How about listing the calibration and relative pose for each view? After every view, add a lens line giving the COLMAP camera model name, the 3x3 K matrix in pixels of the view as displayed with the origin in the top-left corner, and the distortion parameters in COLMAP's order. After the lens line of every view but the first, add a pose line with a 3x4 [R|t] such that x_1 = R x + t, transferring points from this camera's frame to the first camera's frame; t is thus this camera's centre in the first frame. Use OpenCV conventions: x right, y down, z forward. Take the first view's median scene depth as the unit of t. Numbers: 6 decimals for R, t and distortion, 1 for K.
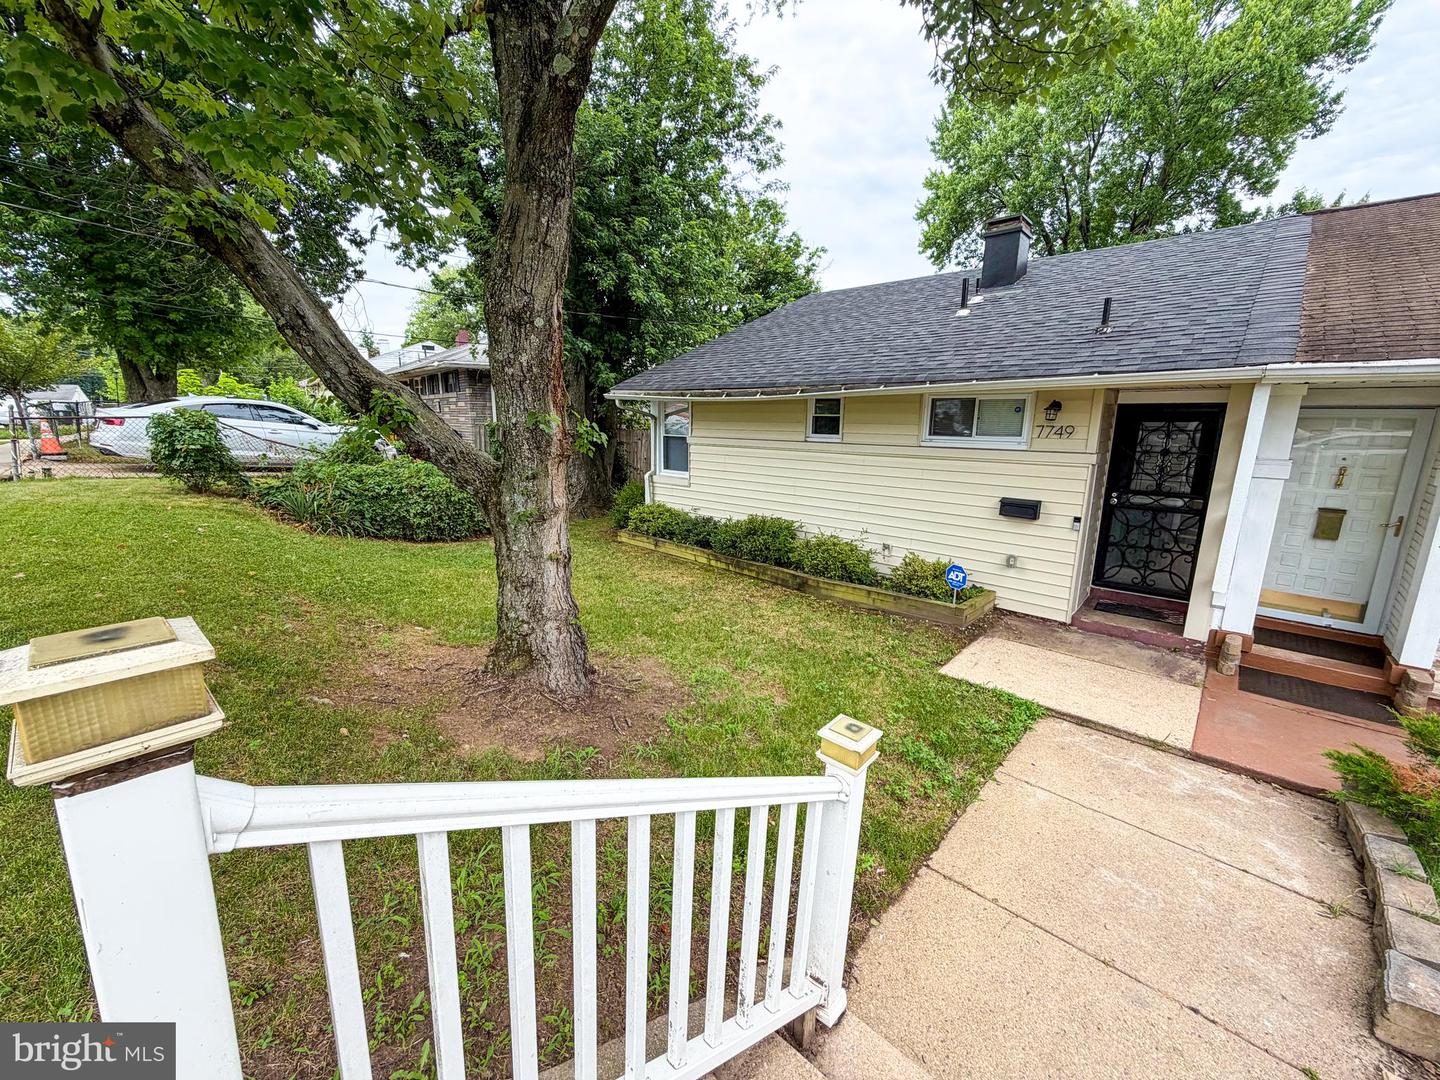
lens RADIAL K [[571.5, 0, 720.0], [0, 571.5, 540.0], [0, 0, 1]] dist [0.000920, 0.000533]
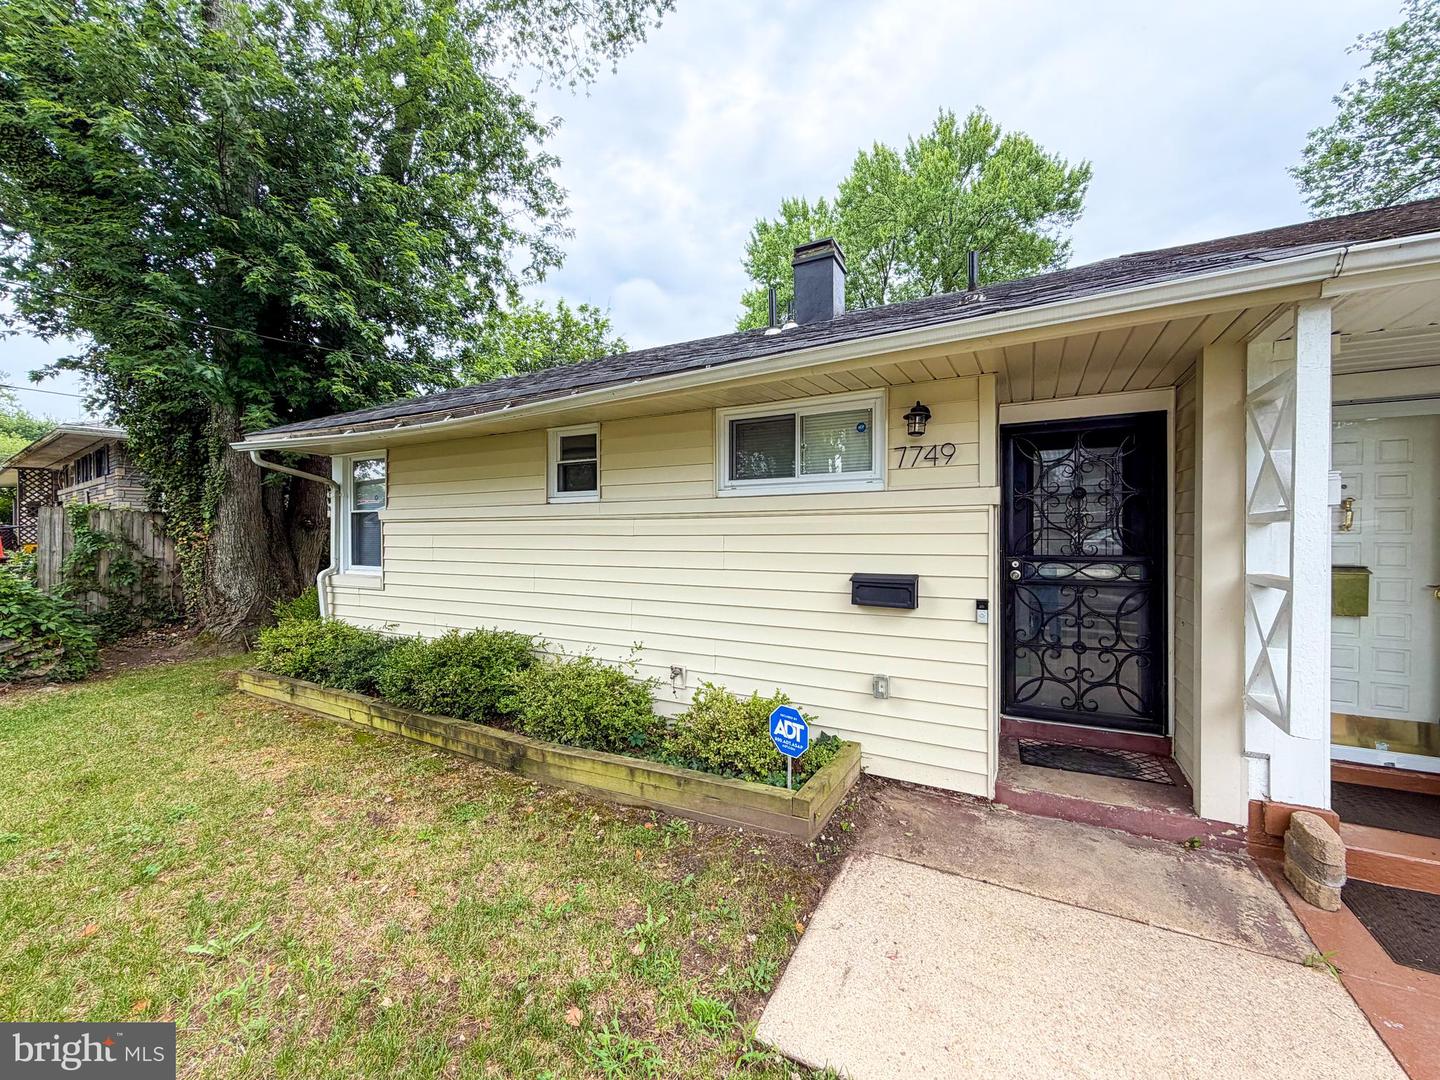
lens RADIAL K [[581.2, 0, 720.0], [0, 581.2, 540.0], [0, 0, 1]] dist [0.000388, -0.000014]
pose [[0.966659, -0.016135, 0.255560, 0.211556], [0.065612, 0.980302, -0.186288, -0.007497], [-0.247520, 0.196845, 0.948676, 0.463826]]
